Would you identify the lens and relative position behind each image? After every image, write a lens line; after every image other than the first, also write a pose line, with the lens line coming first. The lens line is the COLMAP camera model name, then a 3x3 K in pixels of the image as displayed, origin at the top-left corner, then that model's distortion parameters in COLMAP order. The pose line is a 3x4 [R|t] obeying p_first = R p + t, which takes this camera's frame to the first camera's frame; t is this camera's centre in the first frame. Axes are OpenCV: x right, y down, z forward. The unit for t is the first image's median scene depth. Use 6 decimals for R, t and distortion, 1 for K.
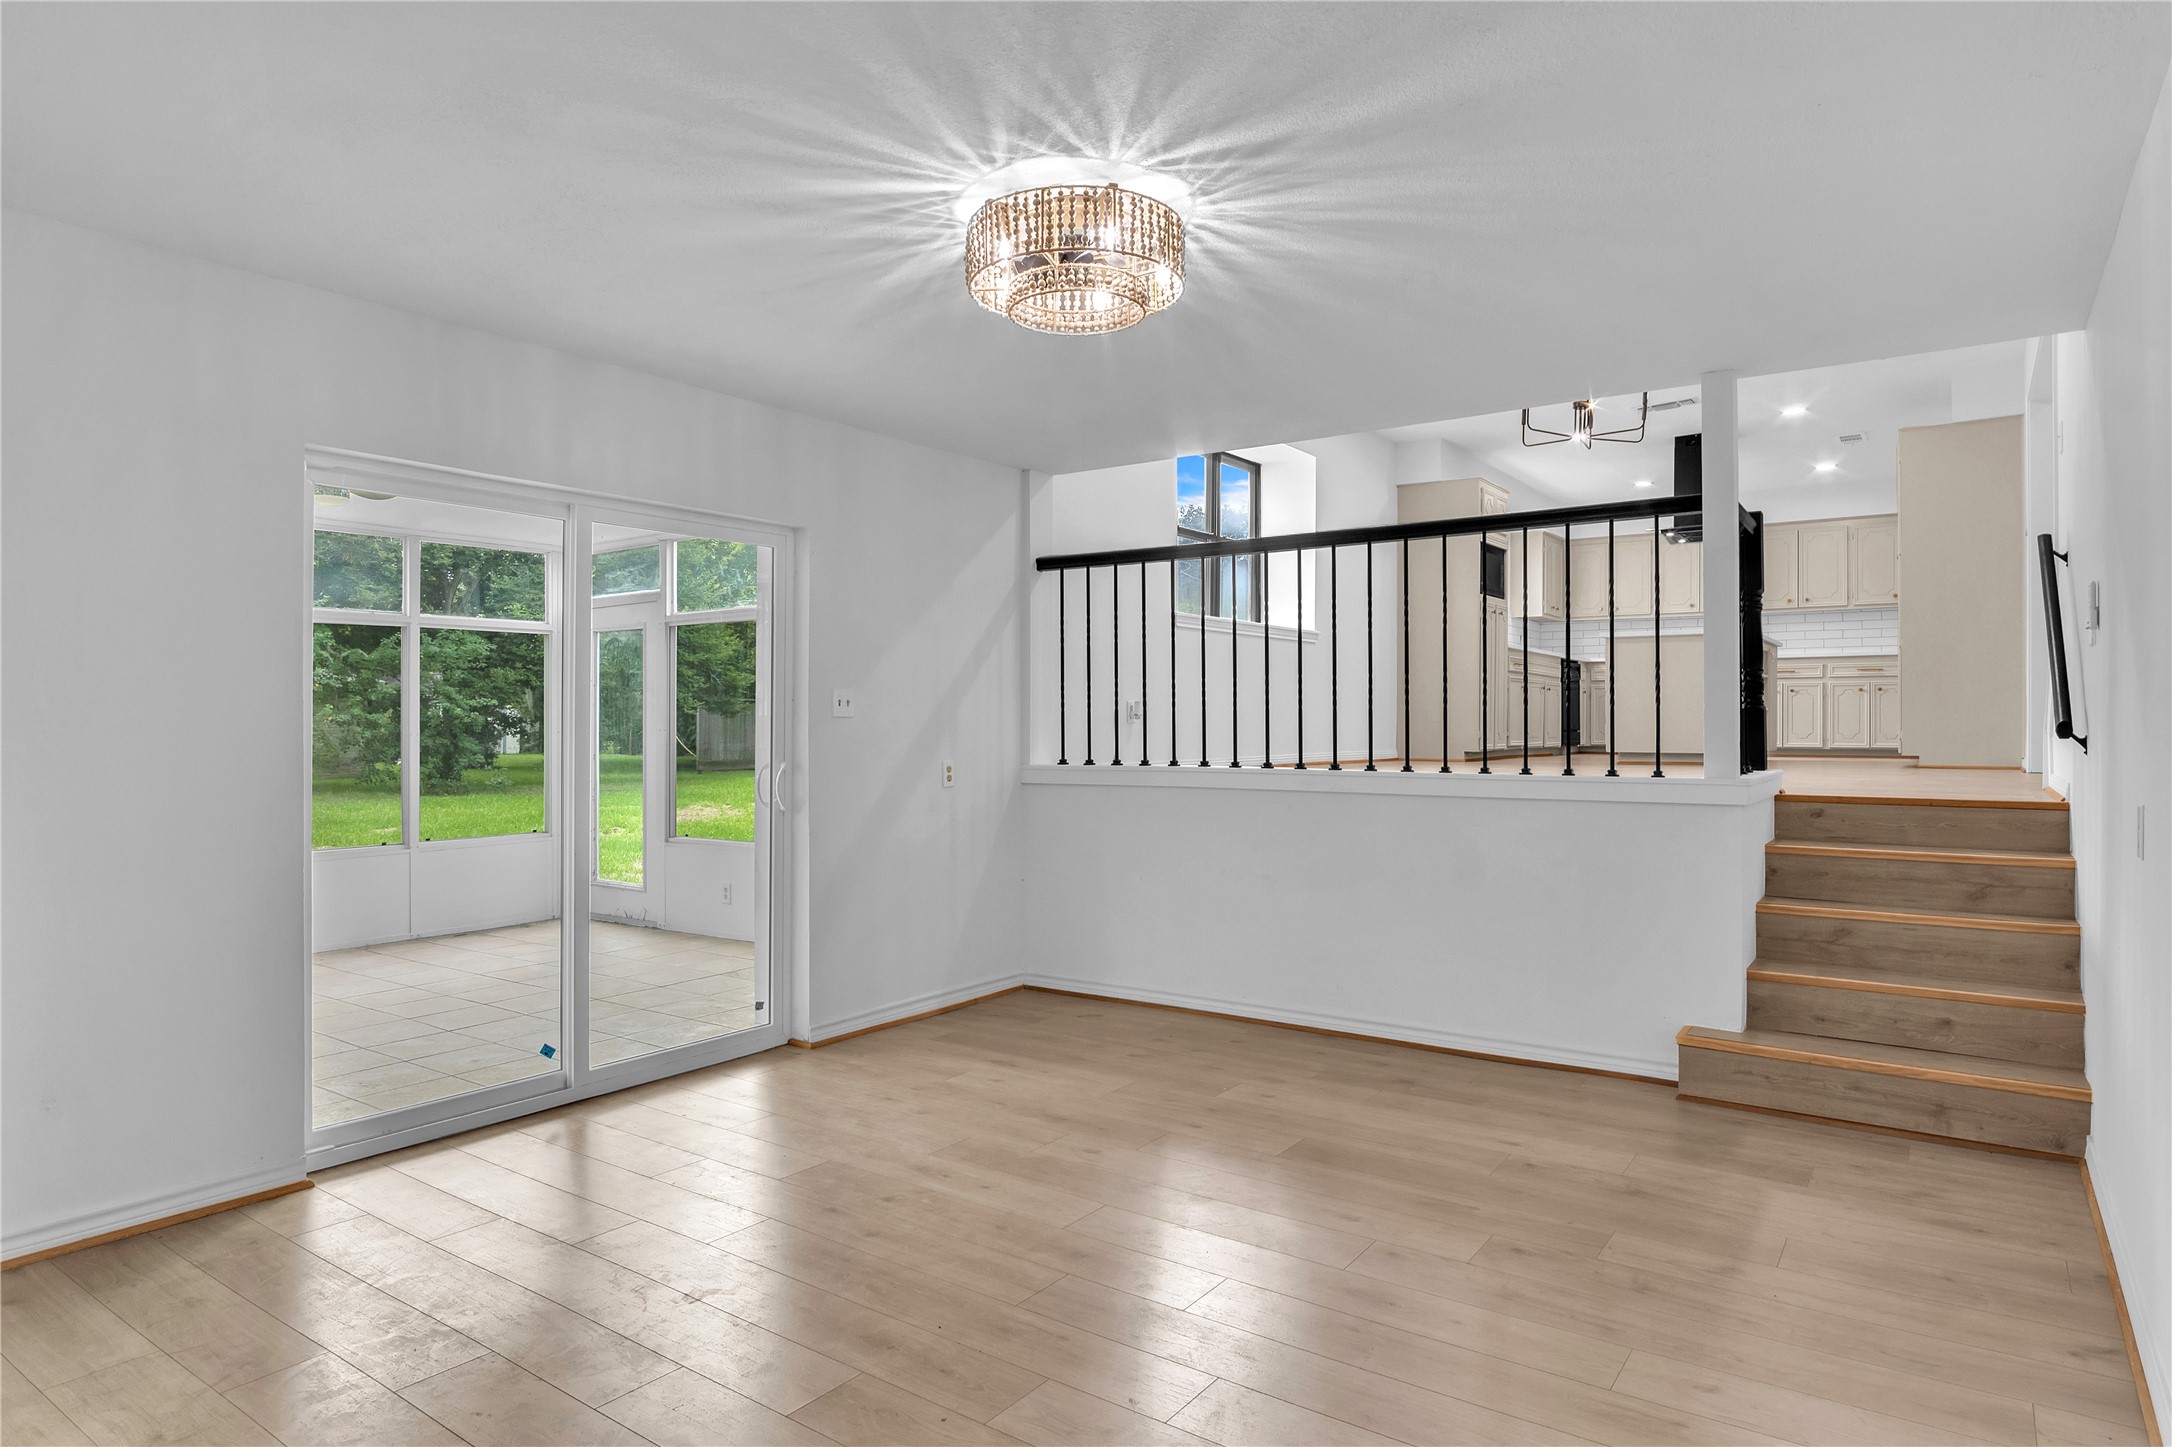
lens RADIAL K [[1251.3, 0, 1087.9], [0, 1251.3, 725.7], [0, 0, 1]] dist [-0.028484, -0.000648]
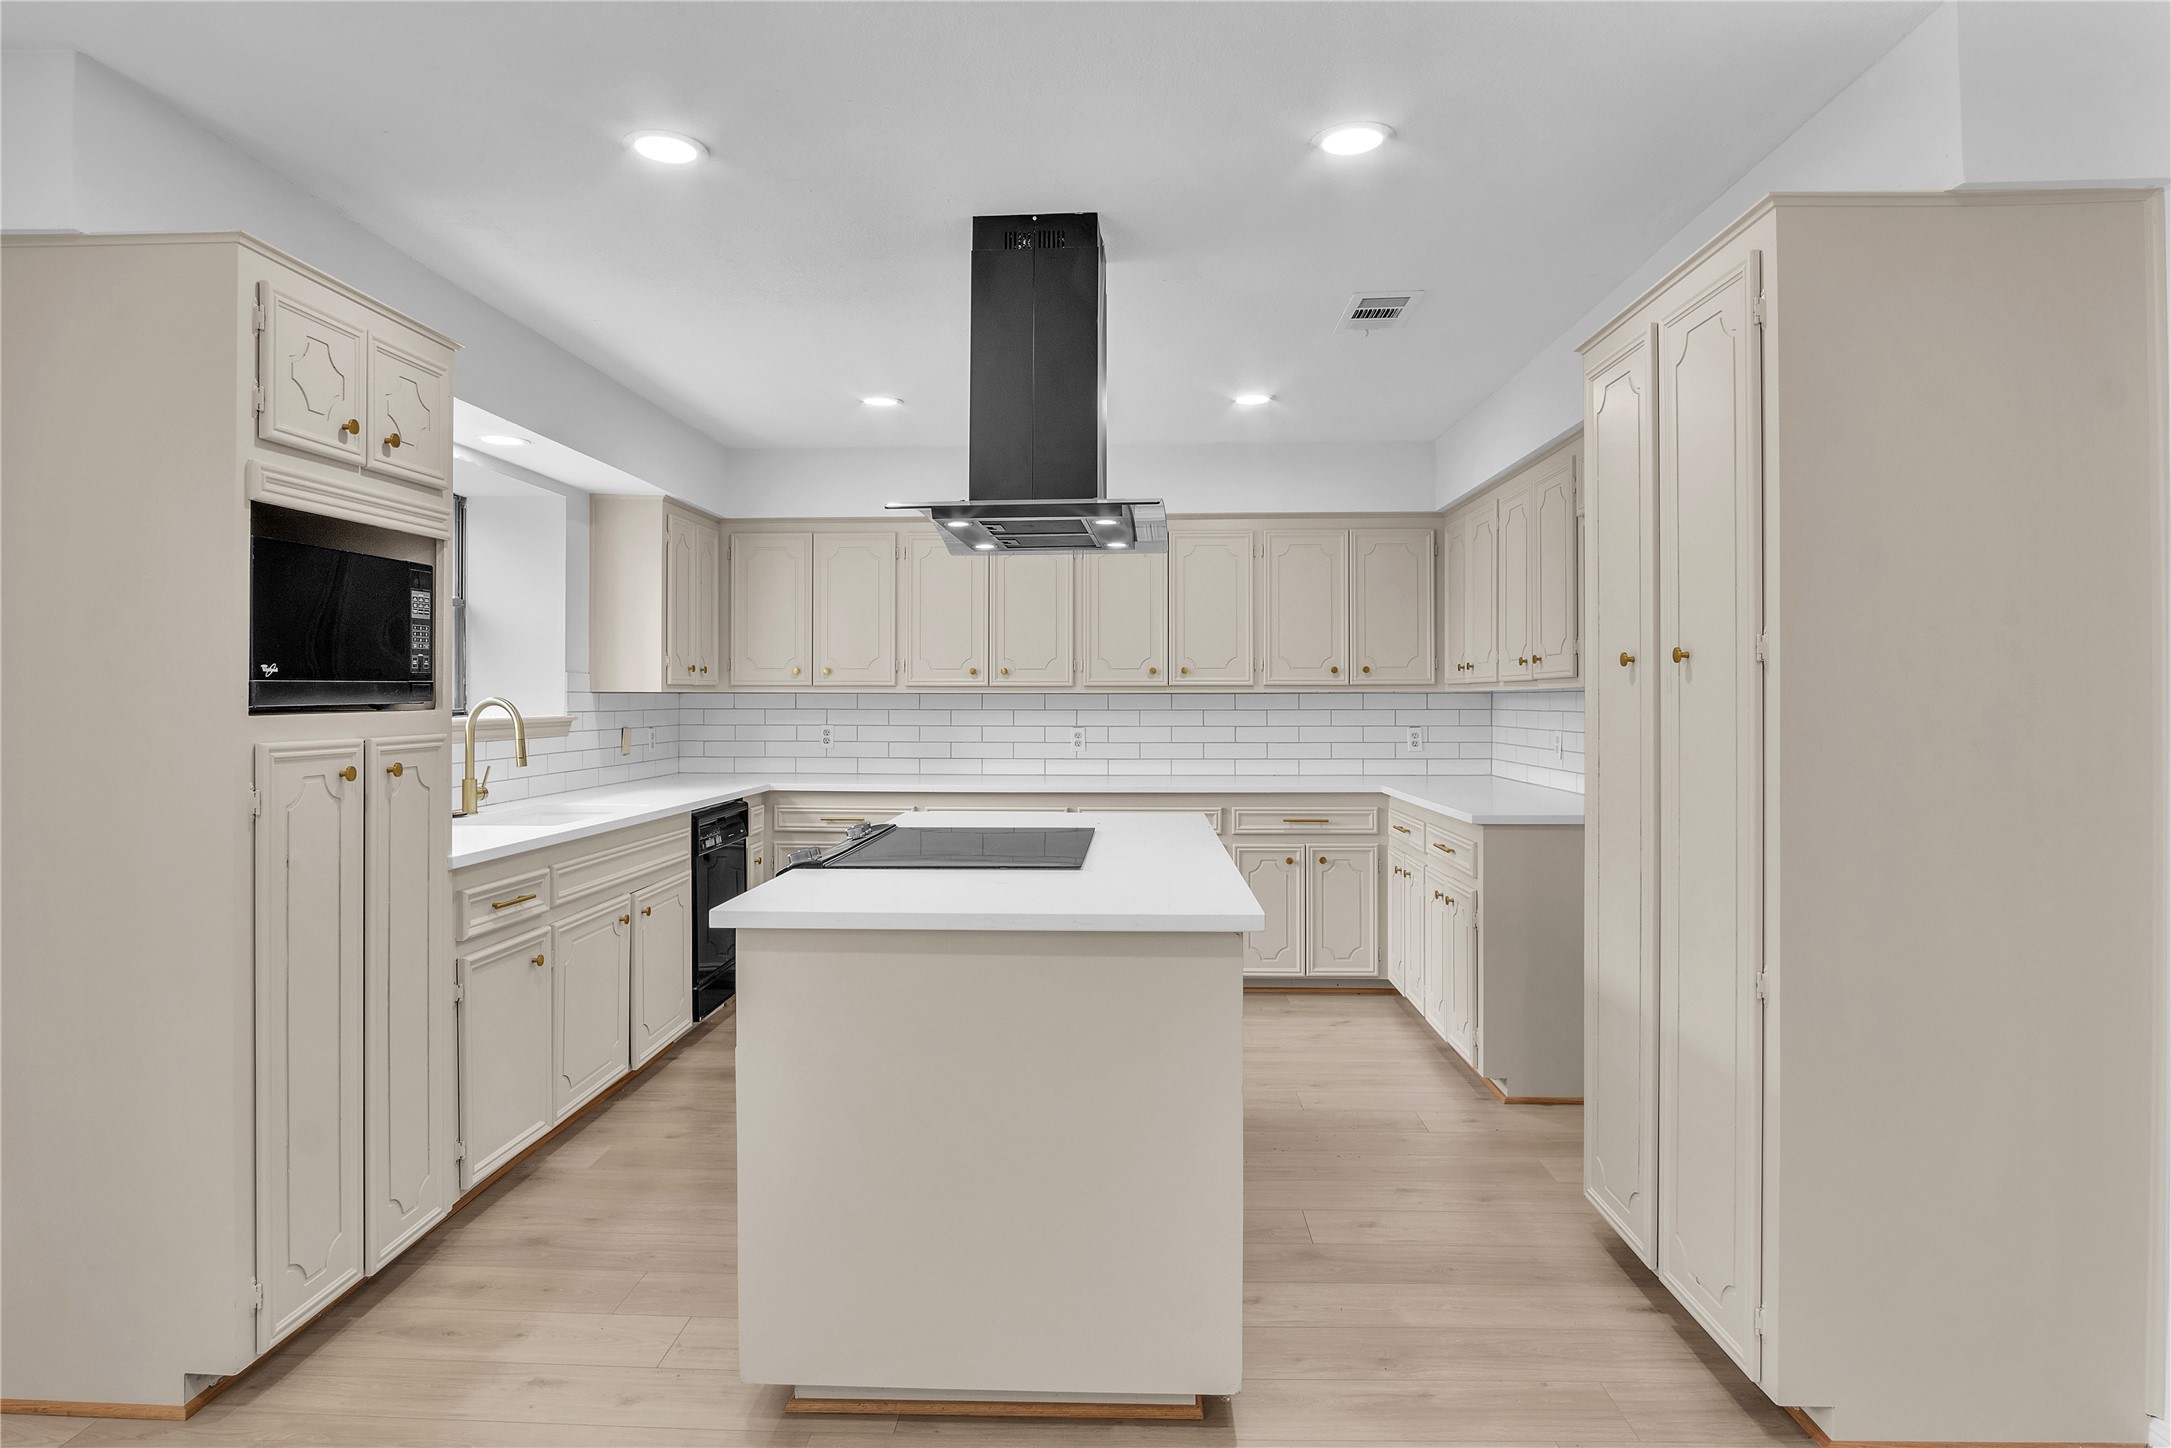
lens RADIAL K [[1250.7, 0, 1079.0], [0, 1250.7, 690.0], [0, 0, 1]] dist [-0.028484, -0.000648]
pose [[0.838598, 0.000578, 0.544751, 0.274980], [0.002427, 0.999986, -0.004798, -0.094554], [-0.544746, 0.005345, 0.838584, 0.614963]]
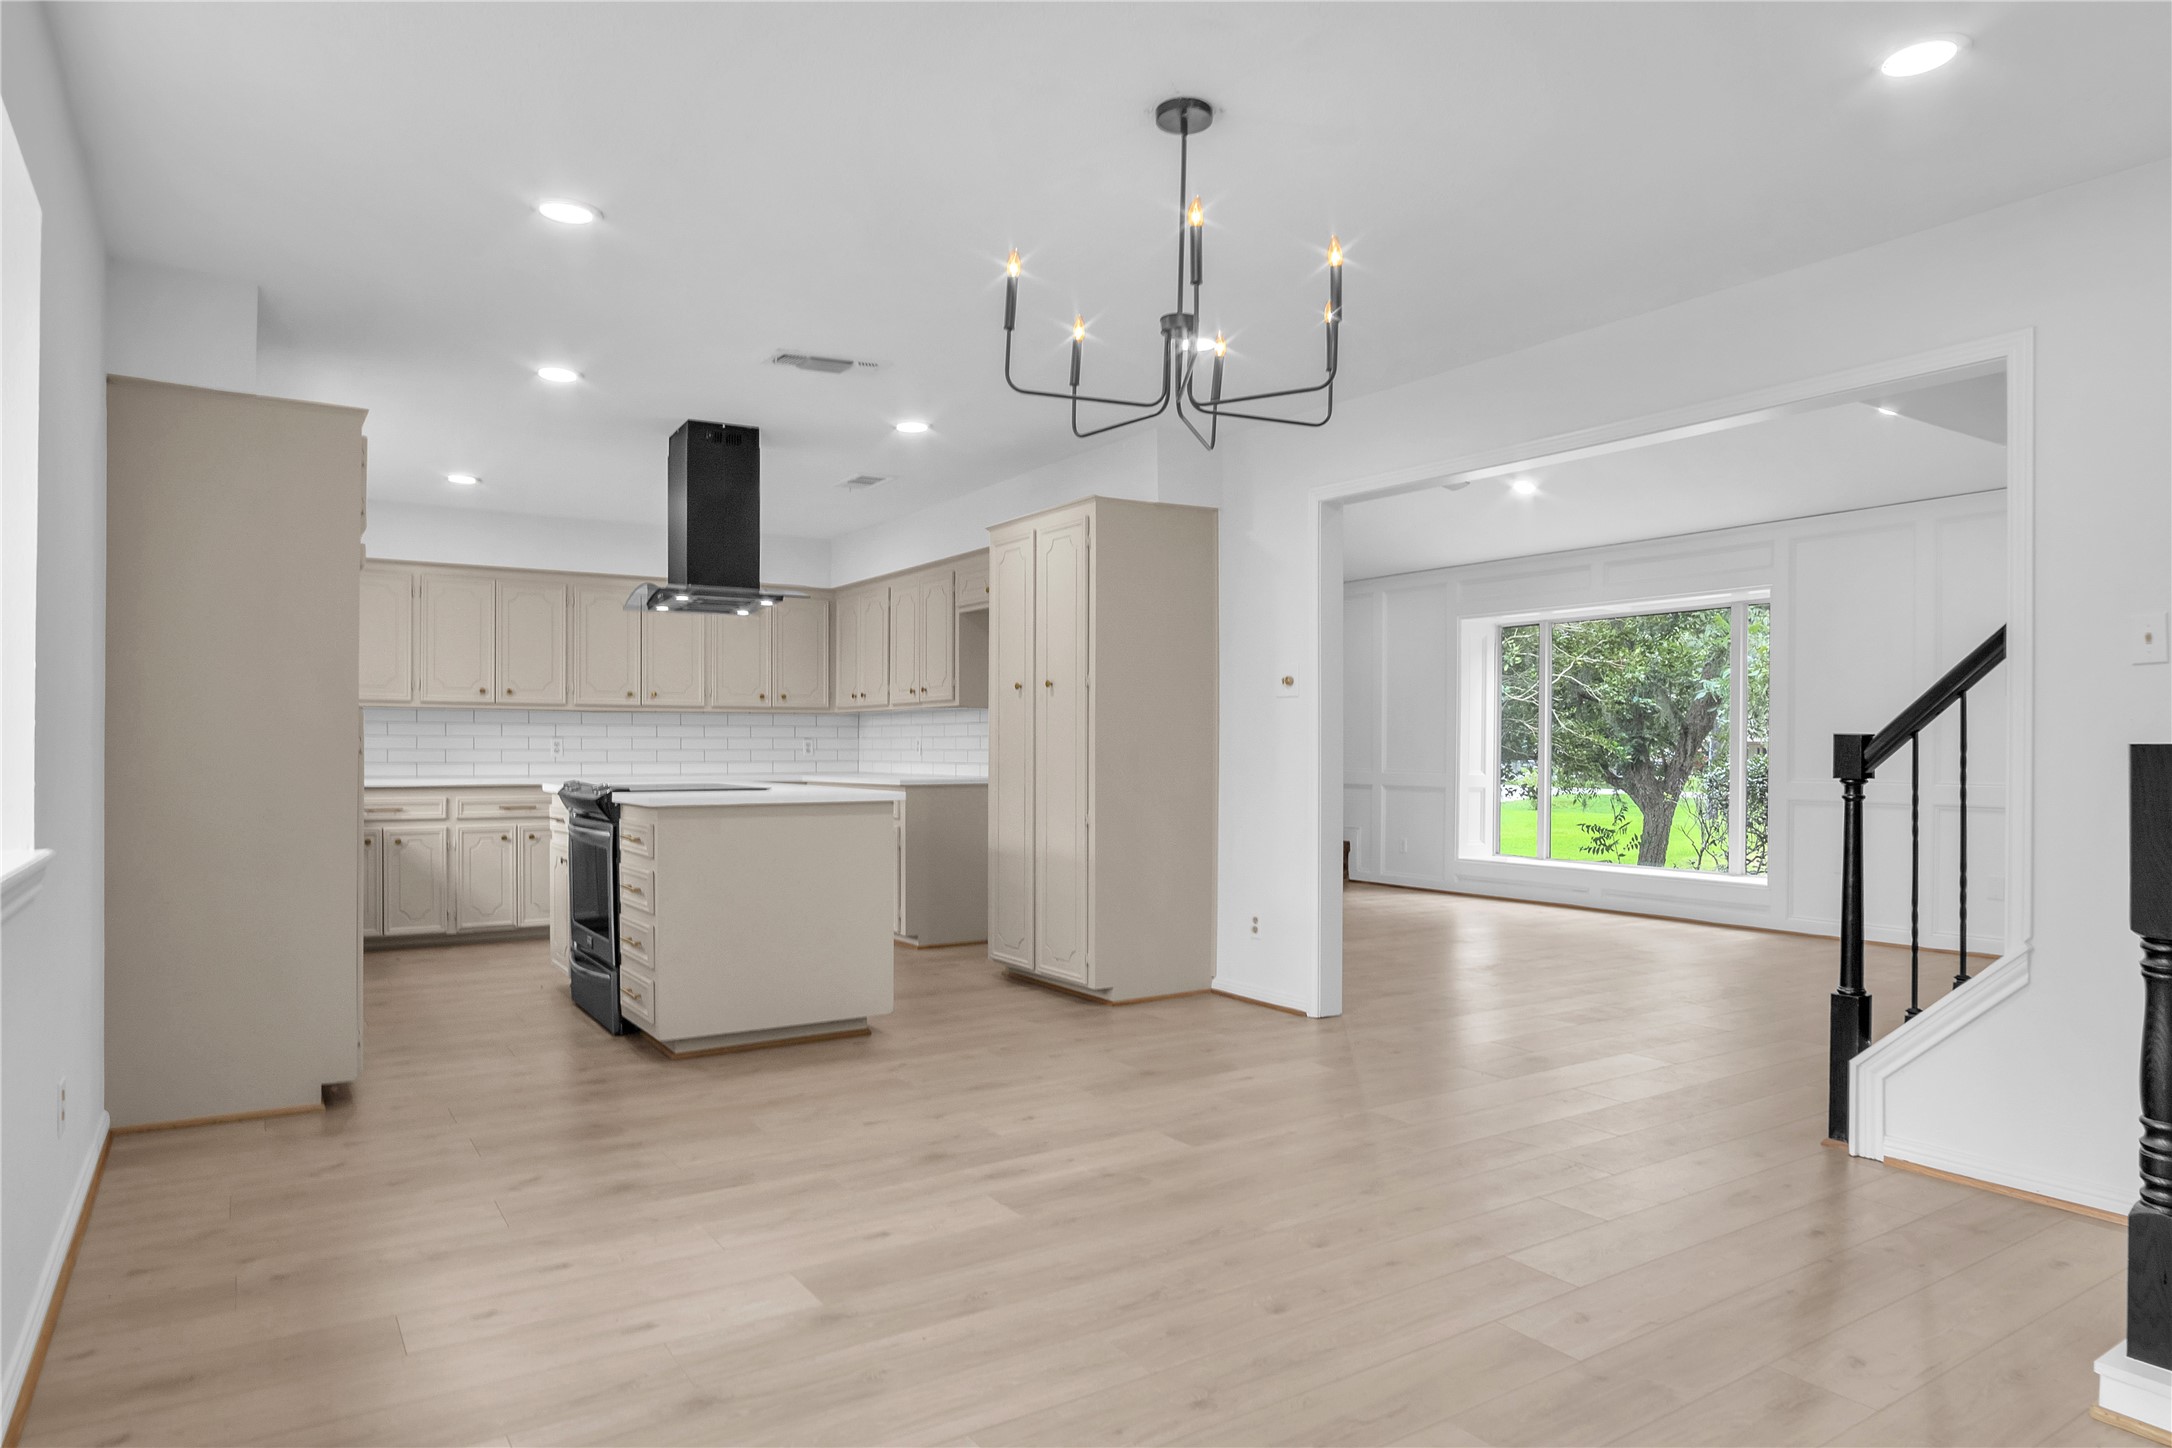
lens RADIAL K [[1251.3, 0, 1081.8], [0, 1251.3, 733.9], [0, 0, 1]] dist [-0.028484, -0.000648]
pose [[0.373090, 0.005080, 0.927781, 0.036340], [-0.001697, 0.999987, -0.004793, -0.079748], [-0.927794, 0.000214, 0.373094, 0.546249]]
